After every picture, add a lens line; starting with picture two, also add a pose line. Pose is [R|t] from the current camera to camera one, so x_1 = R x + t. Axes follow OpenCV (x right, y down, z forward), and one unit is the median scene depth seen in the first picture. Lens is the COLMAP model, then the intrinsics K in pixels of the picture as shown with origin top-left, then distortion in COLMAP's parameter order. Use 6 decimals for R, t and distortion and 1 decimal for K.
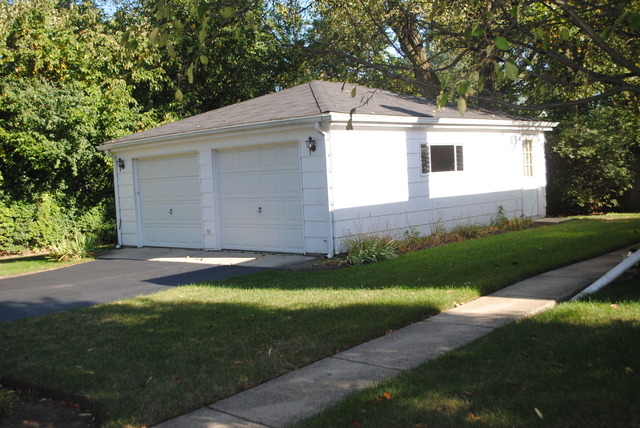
lens RADIAL K [[844.9, 0, 320.0], [0, 844.9, 214.0], [0, 0, 1]] dist [0.030591, 0.012026]
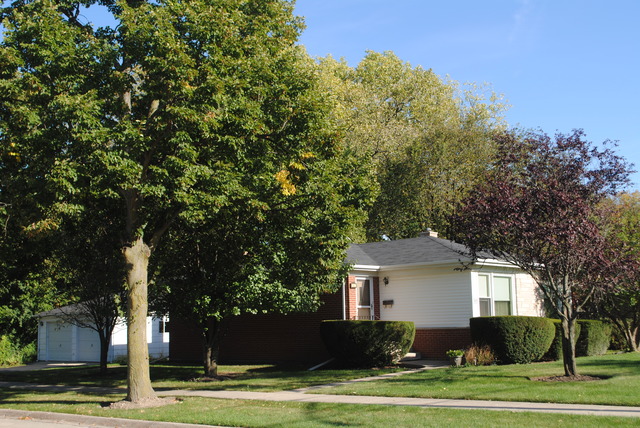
lens RADIAL K [[844.9, 0, 320.0], [0, 844.9, 214.0], [0, 0, 1]] dist [0.030591, 0.012026]
pose [[0.998012, 0.039282, 0.049287, 0.395173], [-0.030201, 0.984446, -0.173071, 0.022437], [-0.055319, 0.171238, 0.983675, -1.359993]]
